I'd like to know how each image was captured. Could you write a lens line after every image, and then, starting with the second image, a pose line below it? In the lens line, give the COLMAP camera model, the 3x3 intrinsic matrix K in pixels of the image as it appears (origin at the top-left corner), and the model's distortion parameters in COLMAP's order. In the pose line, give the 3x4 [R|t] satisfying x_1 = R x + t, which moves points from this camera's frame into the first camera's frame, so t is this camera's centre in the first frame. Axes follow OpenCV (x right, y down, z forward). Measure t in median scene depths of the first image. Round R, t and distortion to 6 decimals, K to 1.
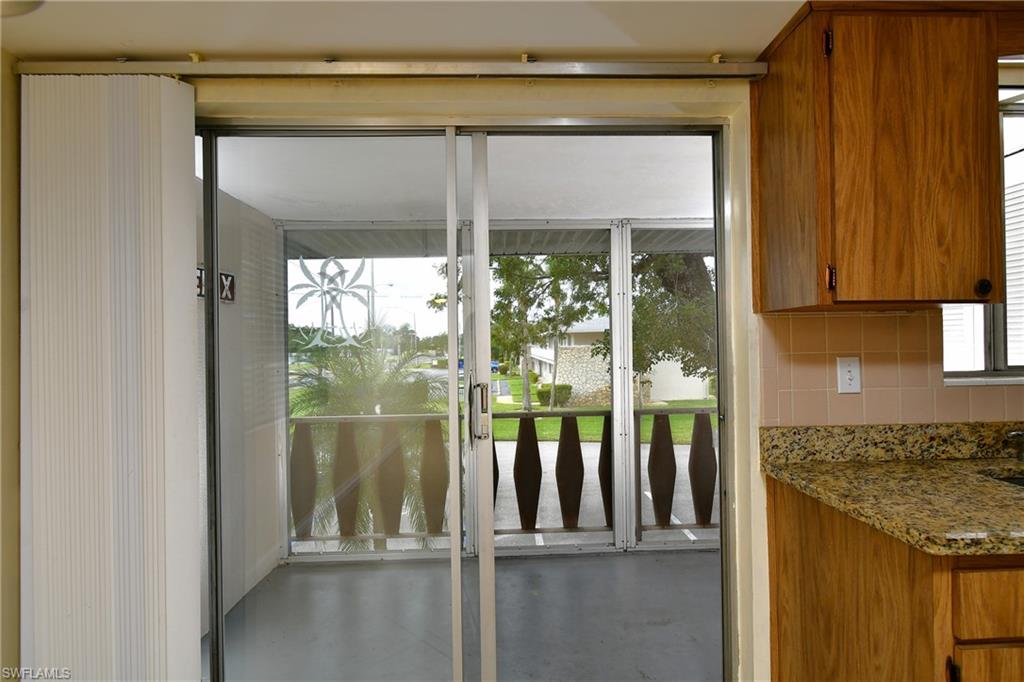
lens RADIAL K [[526.5, 0, 515.2], [0, 526.5, 341.4], [0, 0, 1]] dist [0.000674, -0.001891]
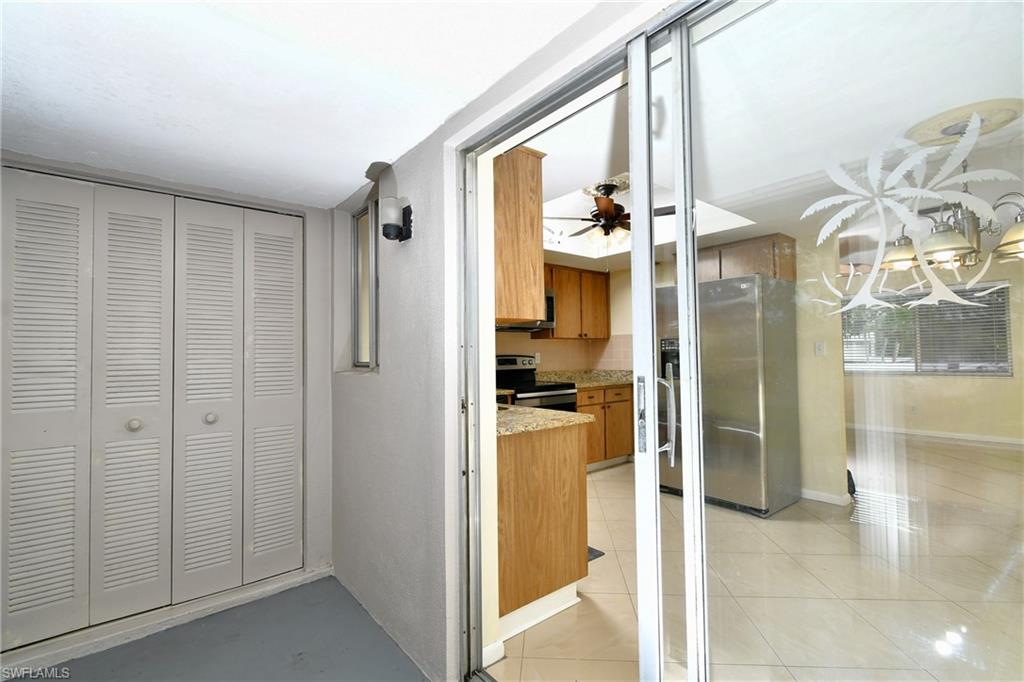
lens RADIAL K [[450.2, 0, 519.7], [0, 450.2, 341.2], [0, 0, 1]] dist [0.000462, -0.000100]
pose [[-0.615205, 0.047964, 0.786907, -0.413236], [0.020692, 0.998786, -0.044702, 0.049795], [-0.788096, -0.011218, -0.615450, 1.428607]]
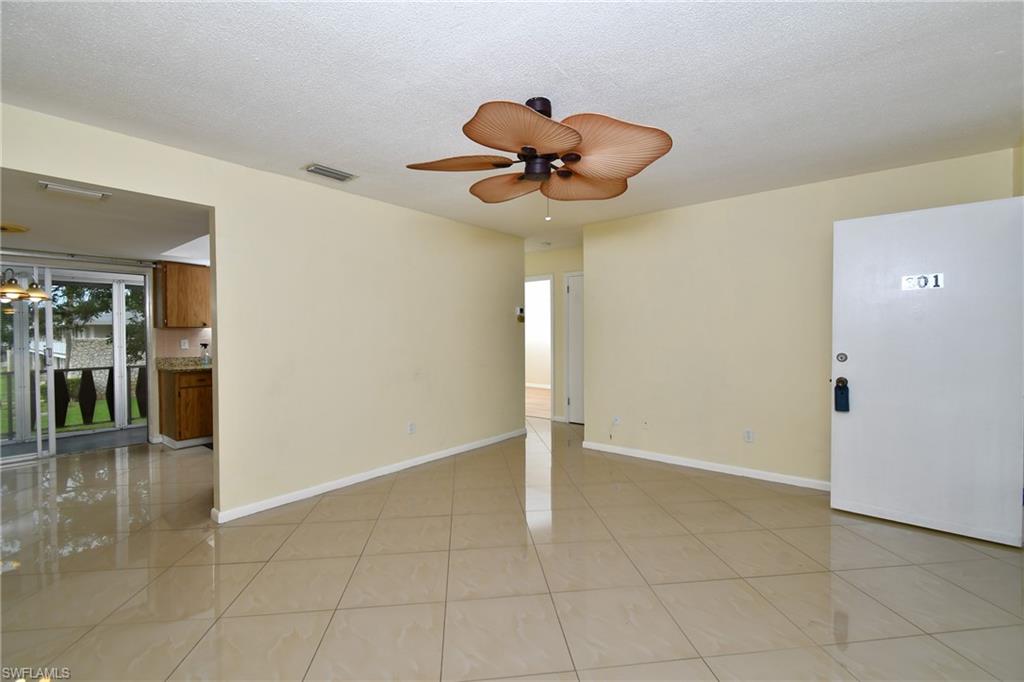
lens RADIAL K [[431.1, 0, 510.9], [0, 431.1, 339.2], [0, 0, 1]] dist [0.000259, -0.007104]
pose [[0.635761, 0.000930, 0.771886, -0.264544], [-0.008270, 0.999950, 0.005606, -0.010632], [-0.771842, -0.009948, 0.635737, -2.611460]]
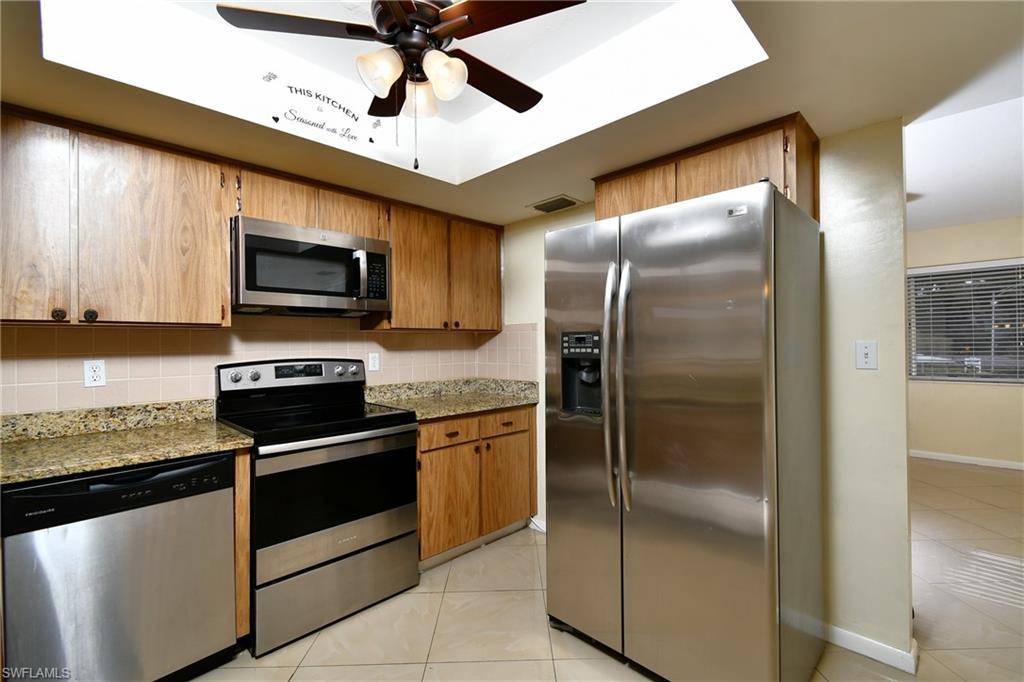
lens RADIAL K [[450.2, 0, 519.7], [0, 450.2, 341.2], [0, 0, 1]] dist [0.000462, -0.000100]
pose [[-0.696892, 0.027225, 0.716660, 0.136336], [0.016994, 0.999625, -0.021449, 0.002179], [-0.716975, -0.002768, -0.697093, 0.440212]]
